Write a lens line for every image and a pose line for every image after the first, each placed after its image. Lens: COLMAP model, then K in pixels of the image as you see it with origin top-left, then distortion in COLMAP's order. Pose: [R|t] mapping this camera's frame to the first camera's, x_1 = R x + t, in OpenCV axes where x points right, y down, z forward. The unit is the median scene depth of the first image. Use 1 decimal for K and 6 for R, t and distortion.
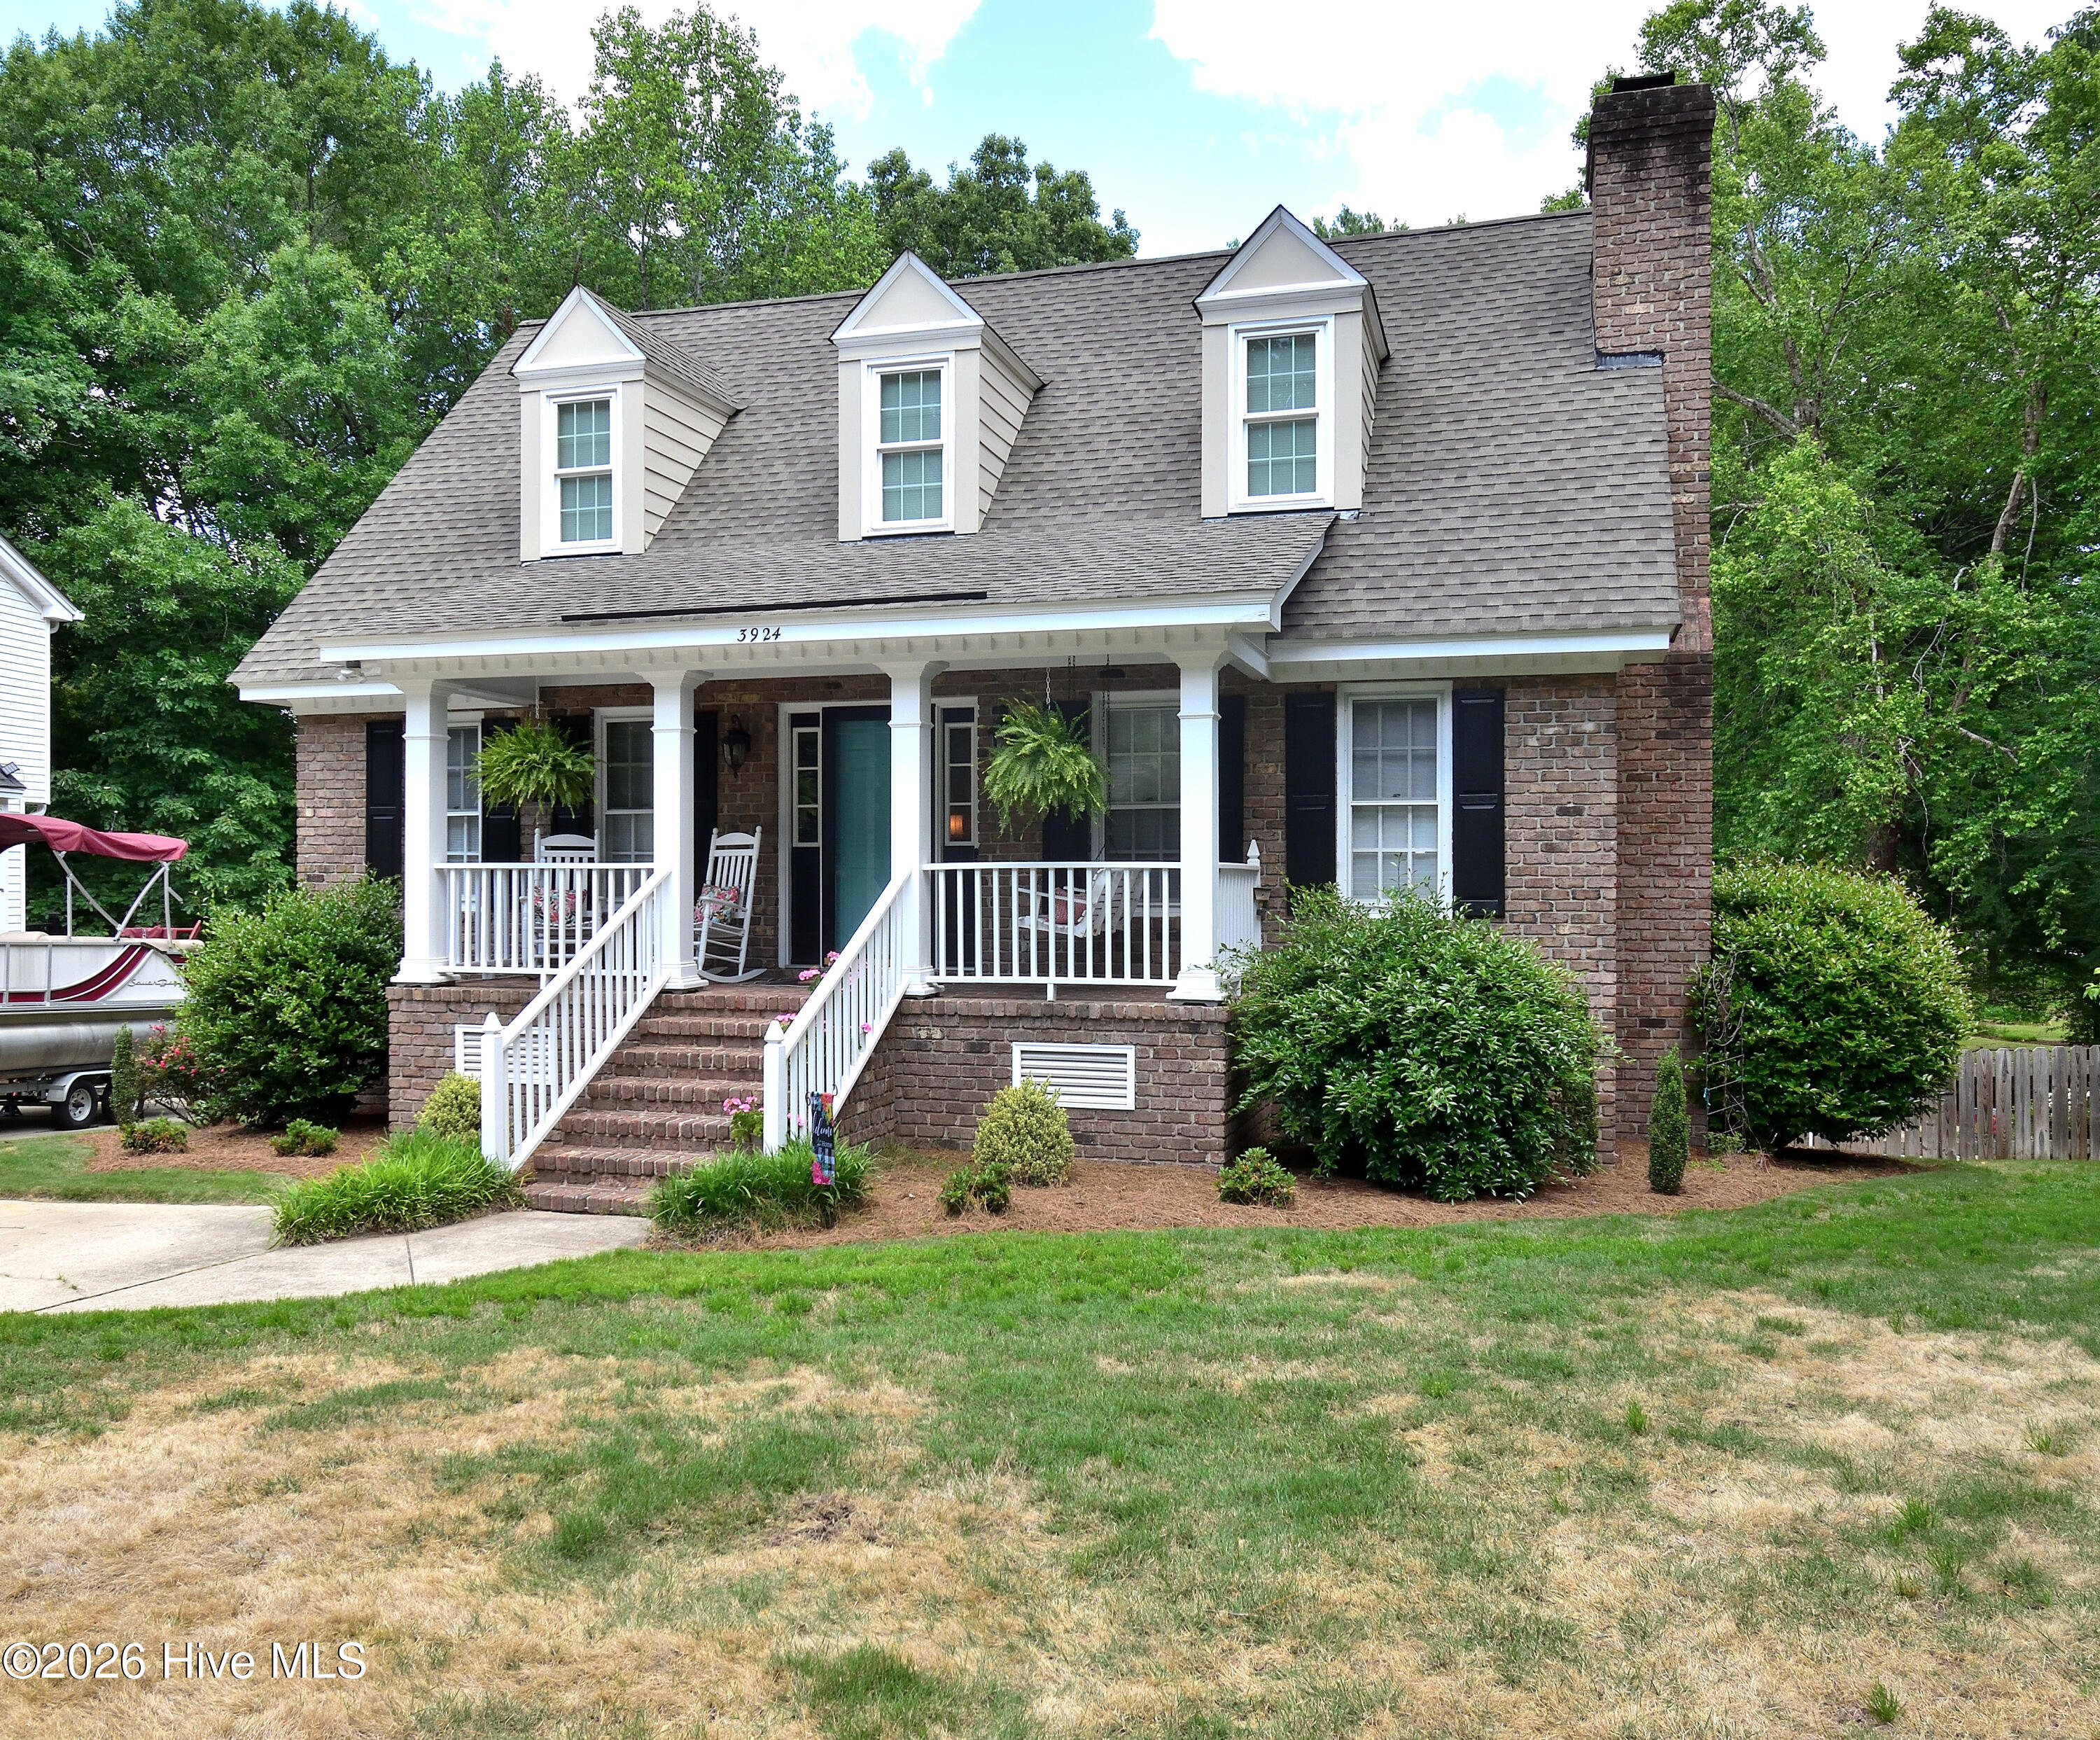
lens RADIAL K [[1652.6, 0, 1051.0], [0, 1652.6, 876.9], [0, 0, 1]] dist [-0.003754, 0.012401]
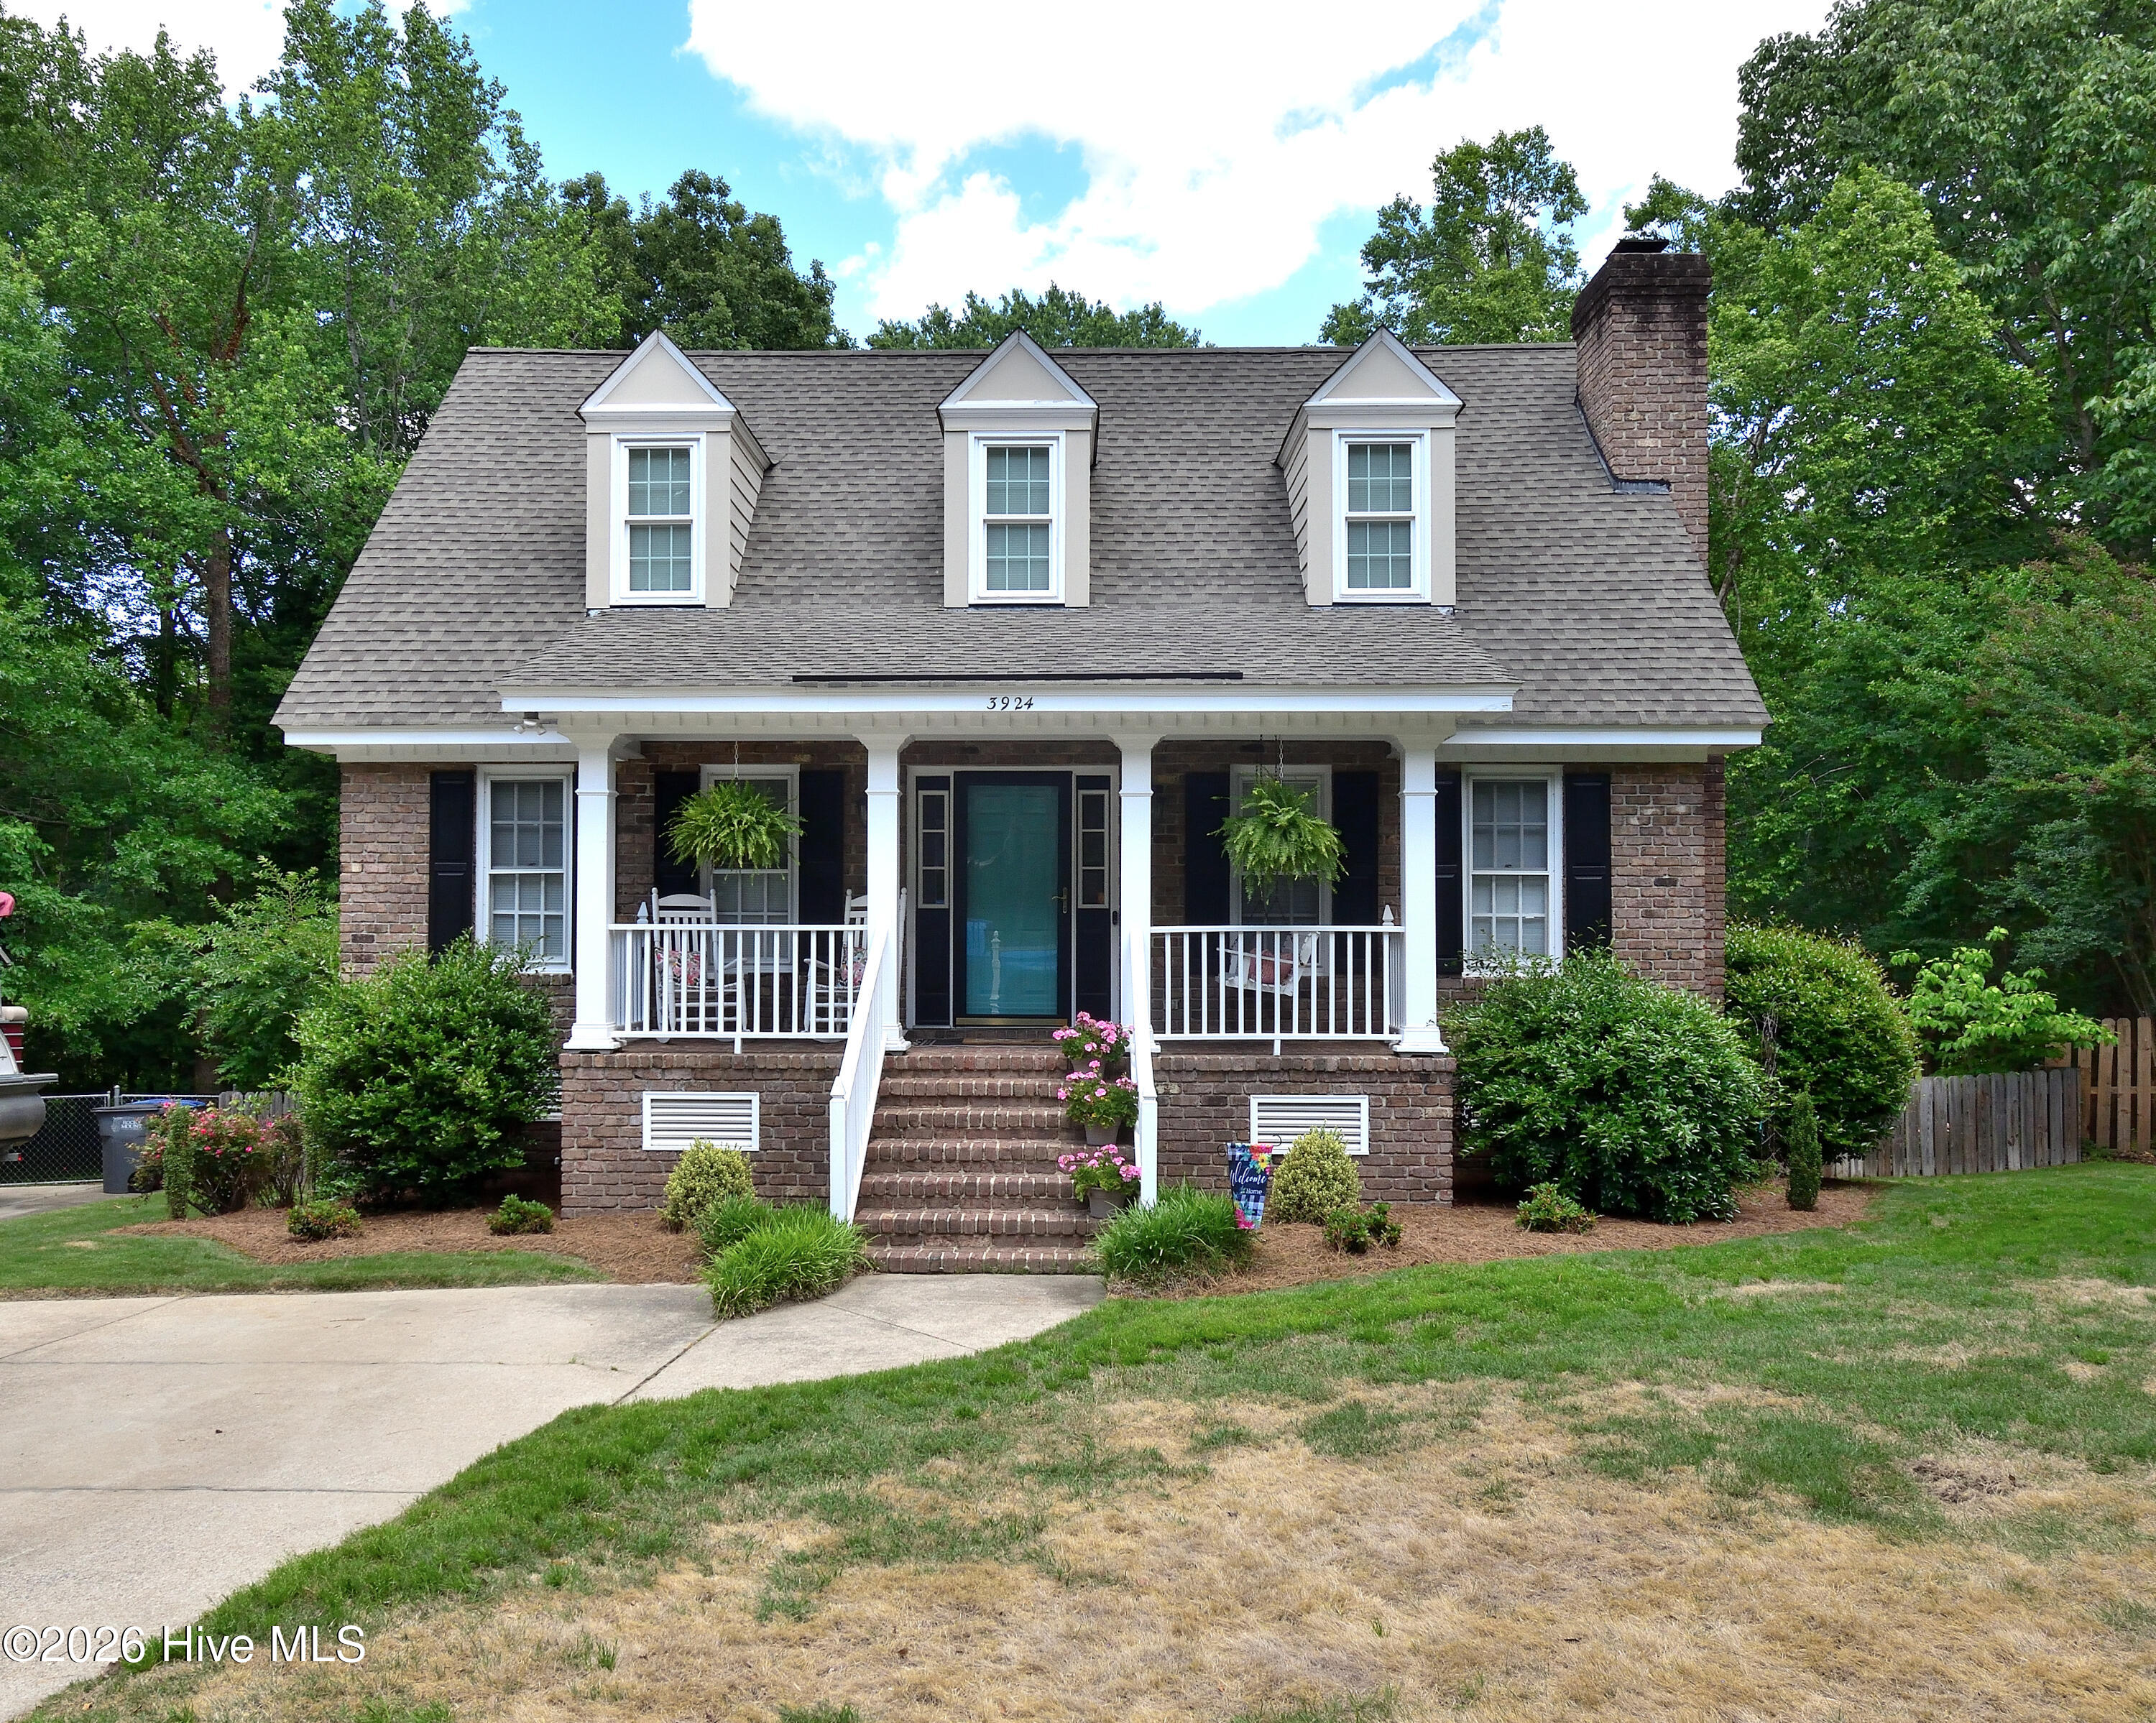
lens RADIAL K [[1679.7, 0, 1043.2], [0, 1679.7, 904.9], [0, 0, 1]] dist [-0.002224, -0.000500]
pose [[0.965315, 0.005971, 0.261018, -0.384875], [-0.001805, 0.999867, -0.016198, -0.004248], [-0.261080, 0.015165, 0.965198, -0.009337]]
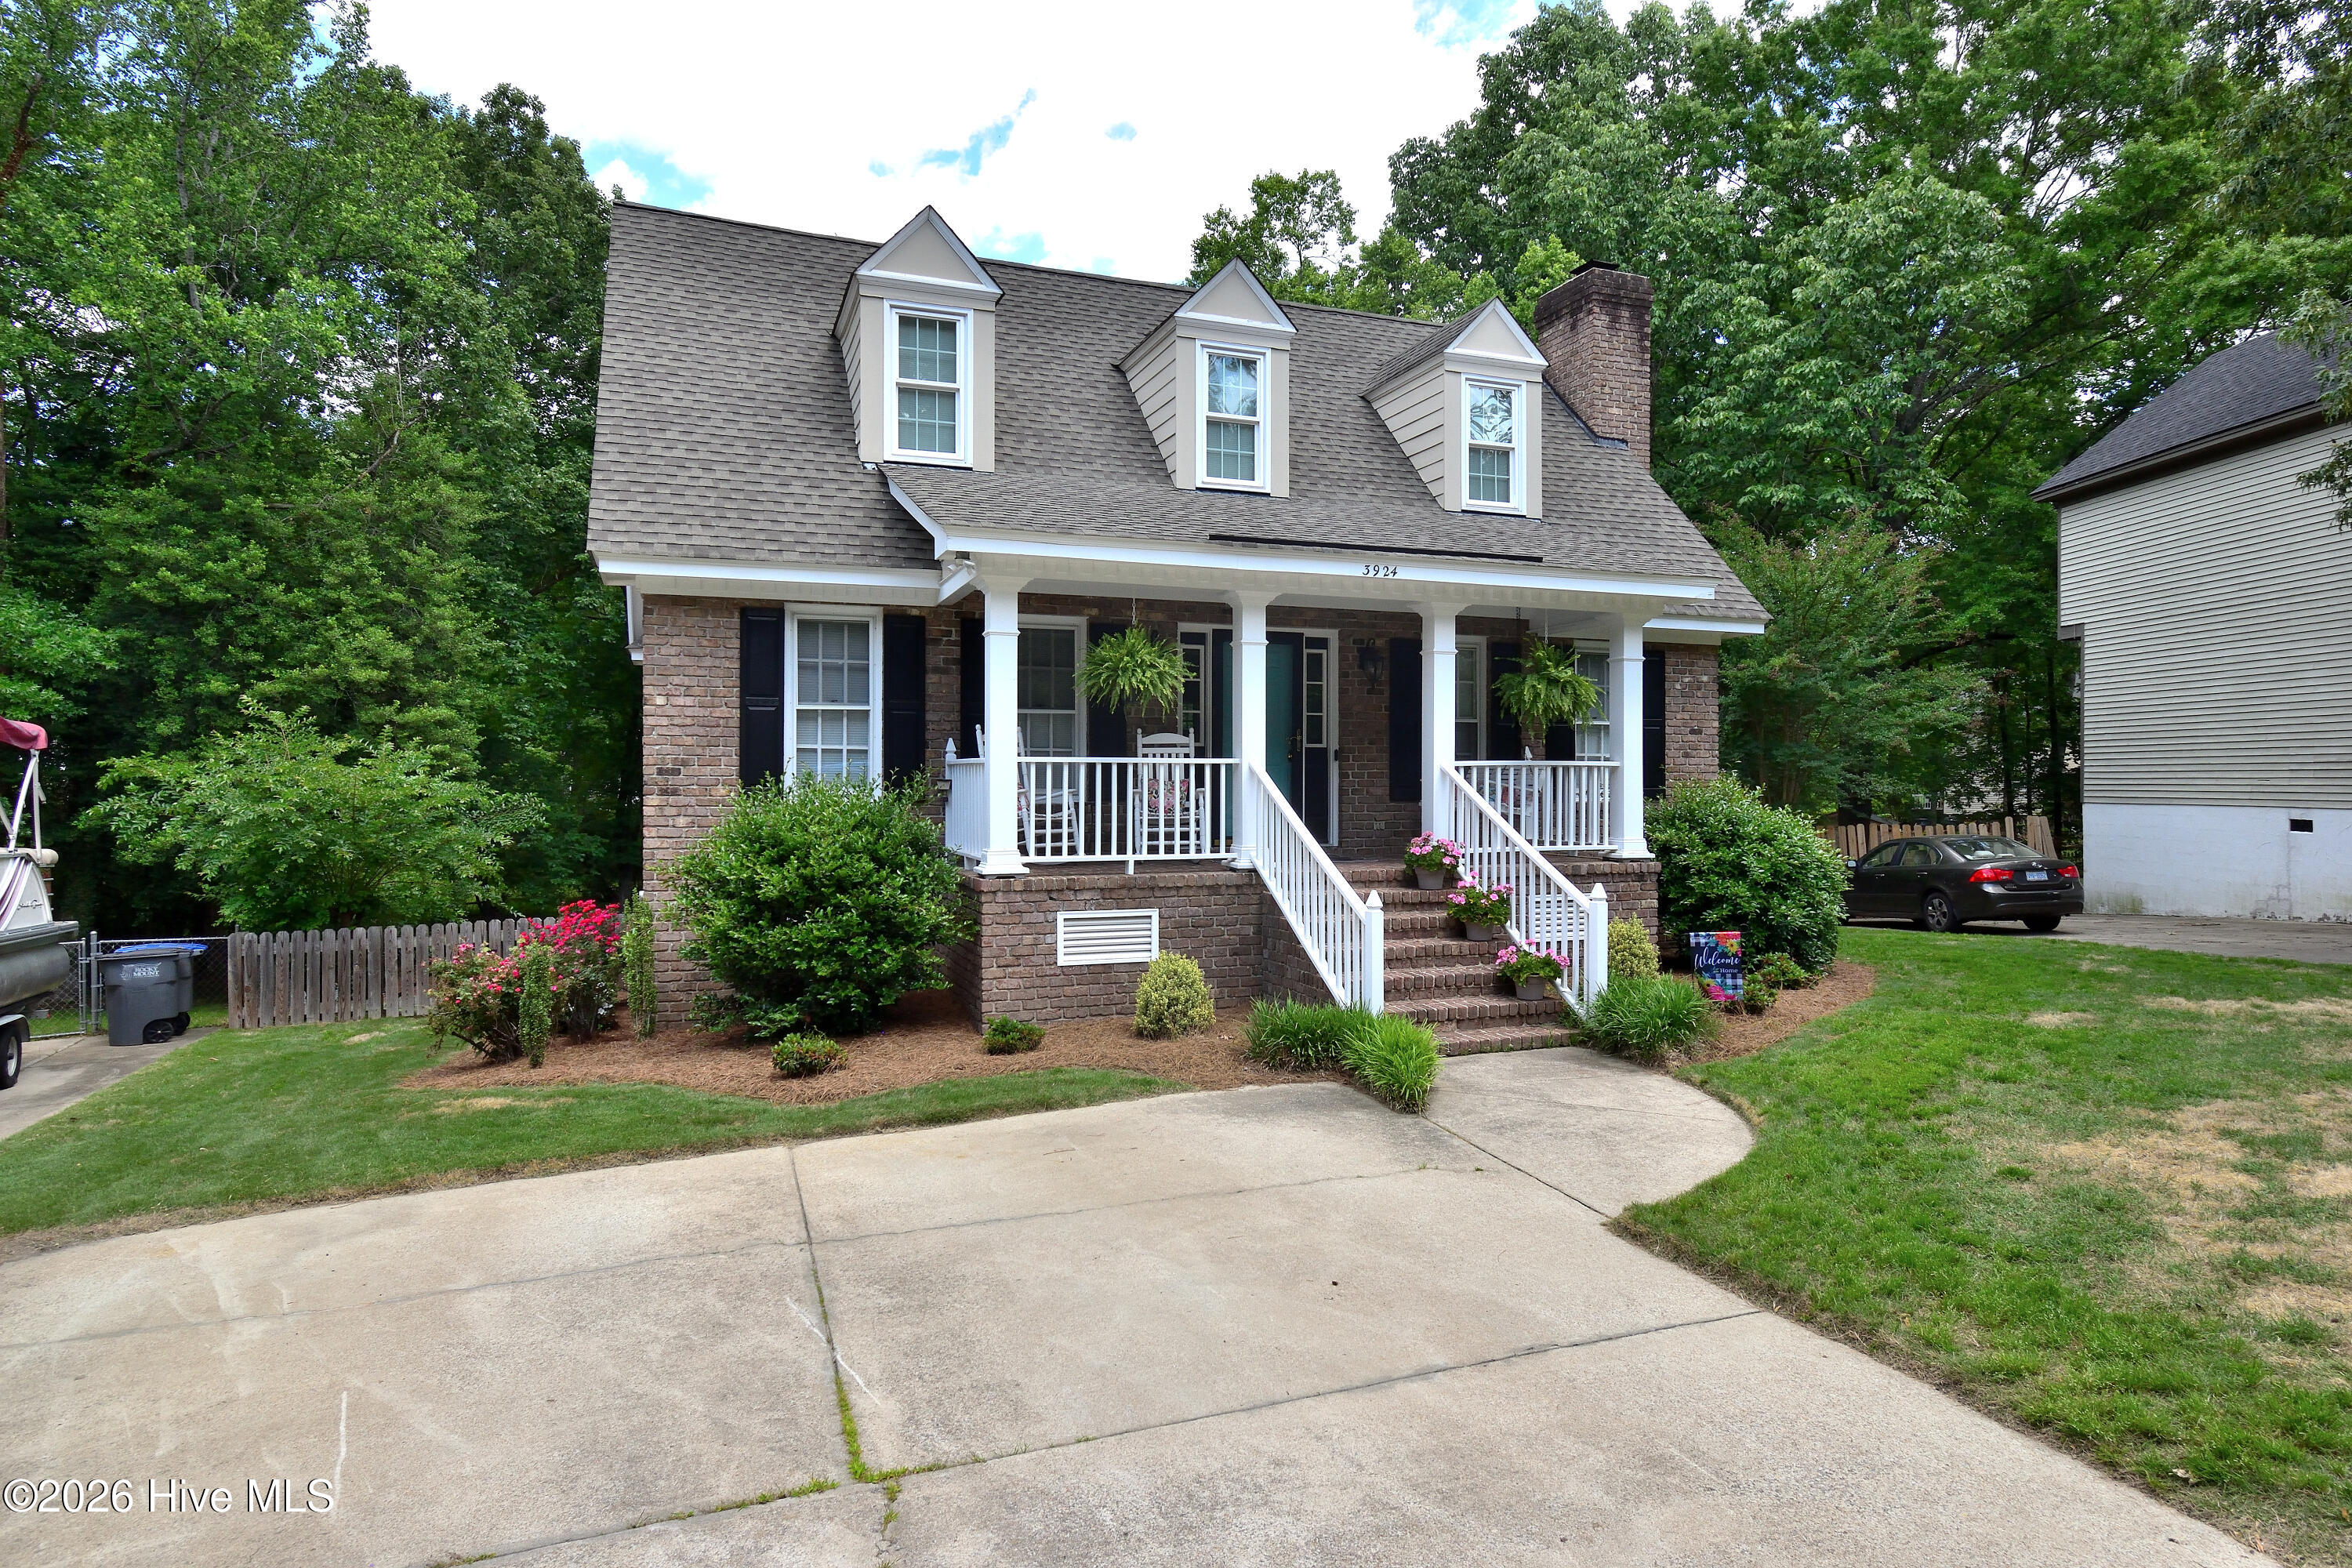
lens RADIAL K [[1278.5, 0, 1177.5], [0, 1278.5, 779.5], [0, 0, 1]] dist [-0.004122, 0.004206]
pose [[0.801079, 0.000007, 0.598558, -0.768923], [-0.001787, 0.999996, 0.002379, 0.003654], [-0.598556, -0.002976, 0.801076, 0.303680]]
